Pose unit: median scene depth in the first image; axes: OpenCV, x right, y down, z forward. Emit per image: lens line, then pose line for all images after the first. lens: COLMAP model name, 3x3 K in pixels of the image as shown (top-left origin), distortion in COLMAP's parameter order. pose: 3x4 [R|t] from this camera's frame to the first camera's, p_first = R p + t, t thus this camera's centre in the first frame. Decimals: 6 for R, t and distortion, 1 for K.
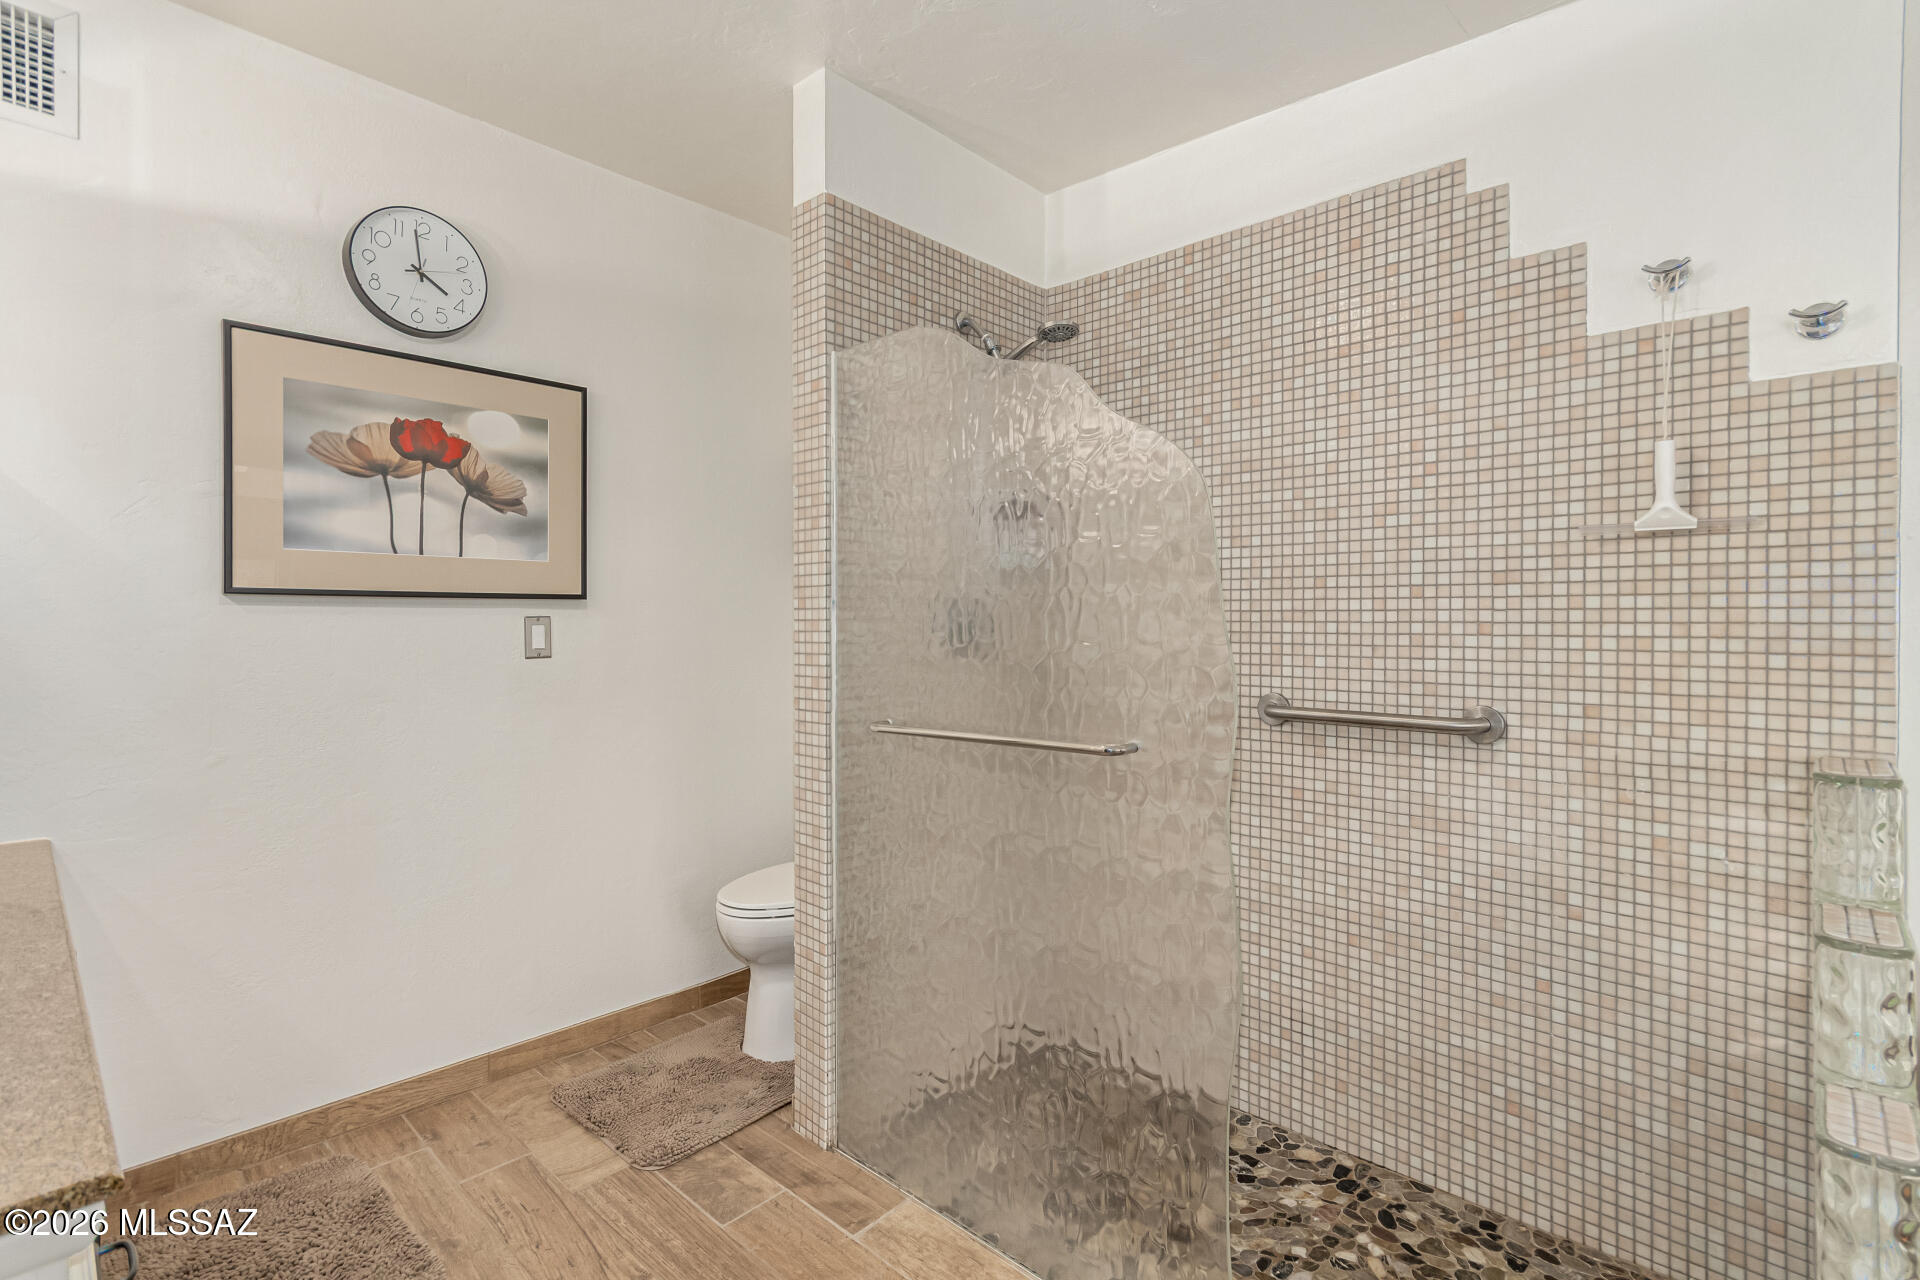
lens RADIAL K [[895.0, 0, 958.8], [0, 895.0, 629.0], [0, 0, 1]] dist [-0.002378, -0.000451]
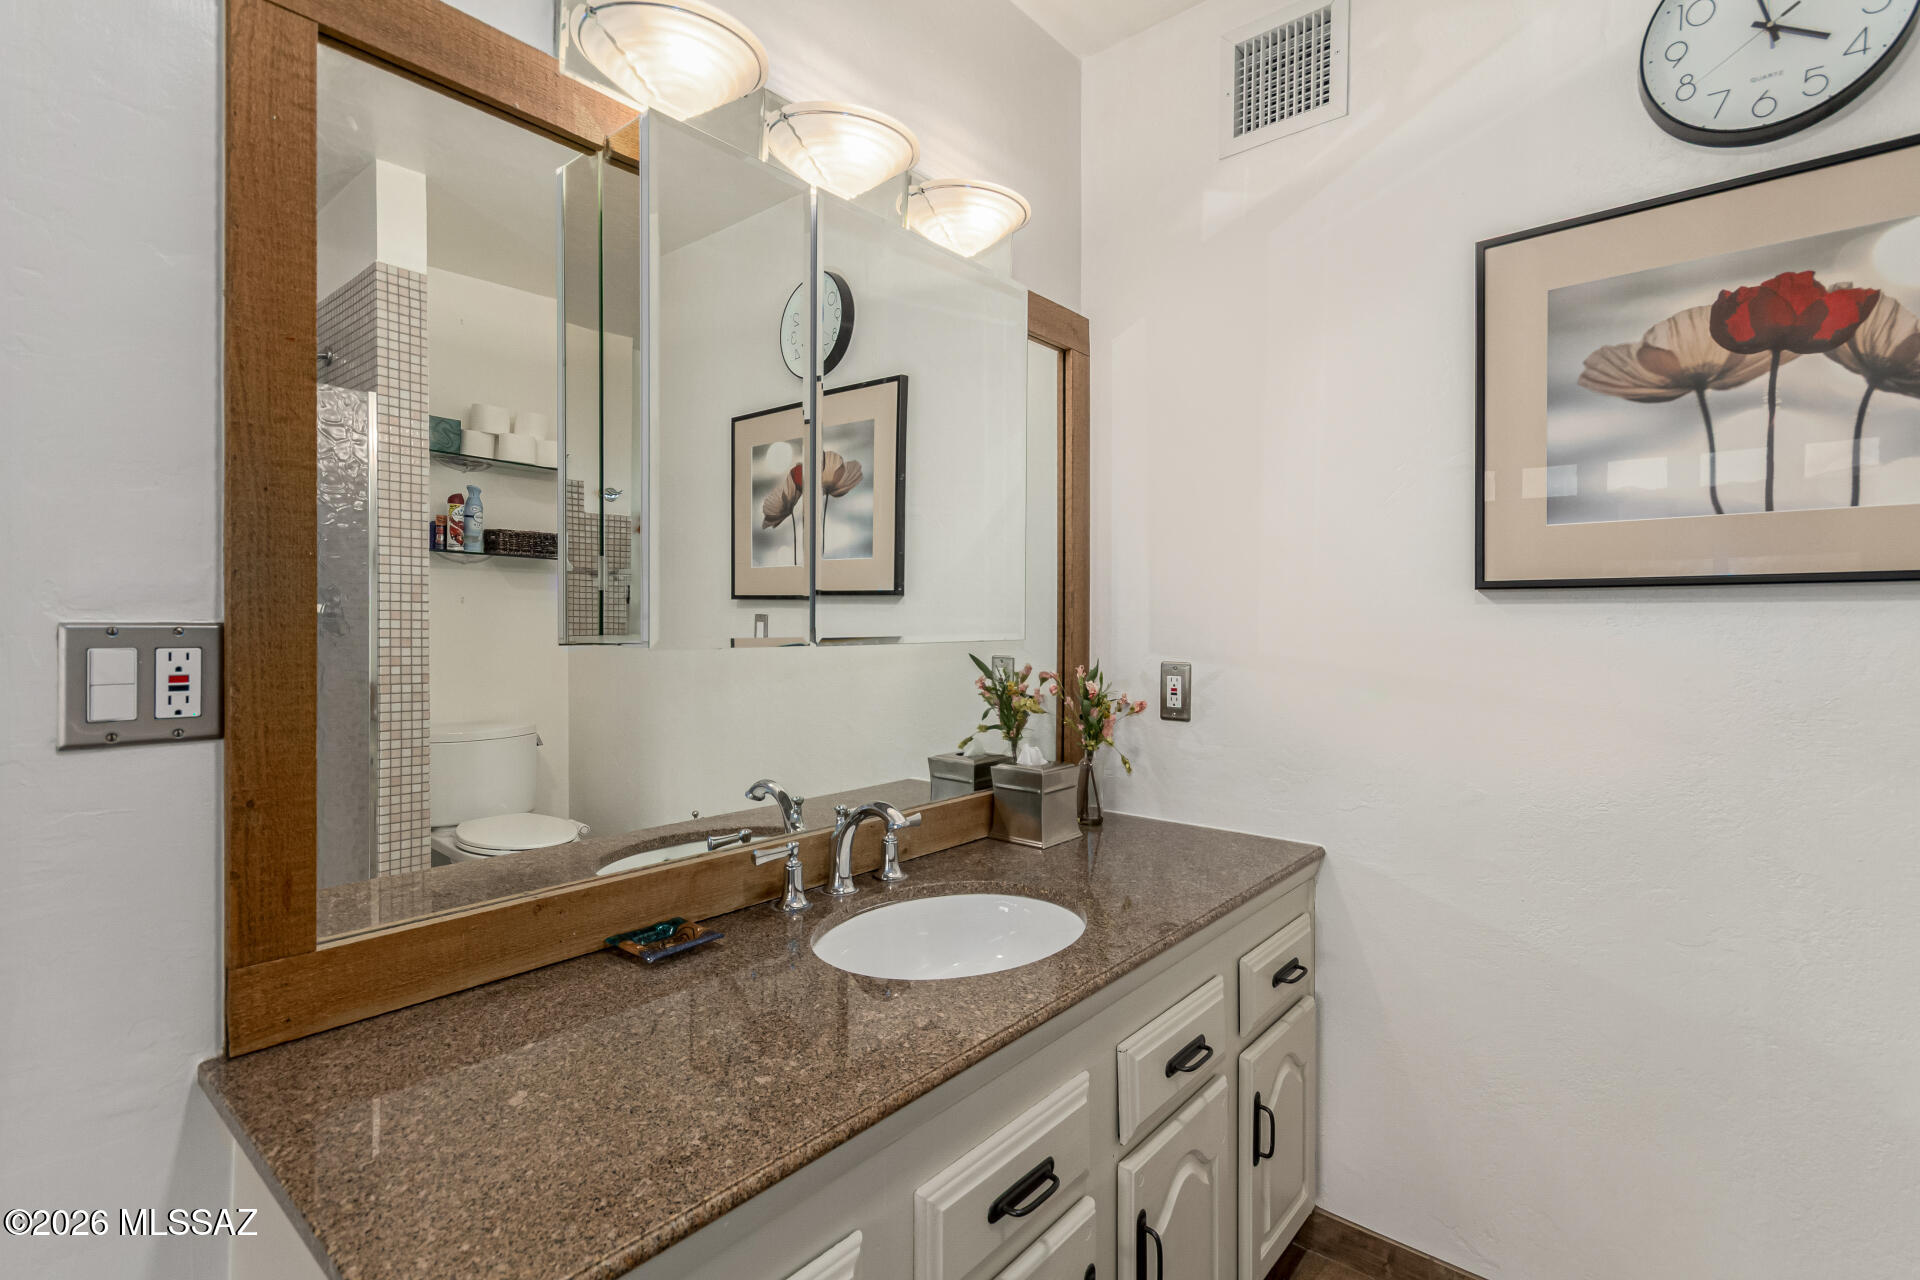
lens RADIAL K [[895.0, 0, 960.0], [0, 895.0, 630.2], [0, 0, 1]] dist [-0.002378, -0.000451]
pose [[0.041691, 0.010353, -0.999077, -0.039603], [-0.008768, 0.999912, 0.009996, -0.006281], [0.999092, 0.008343, 0.041778, 0.460153]]
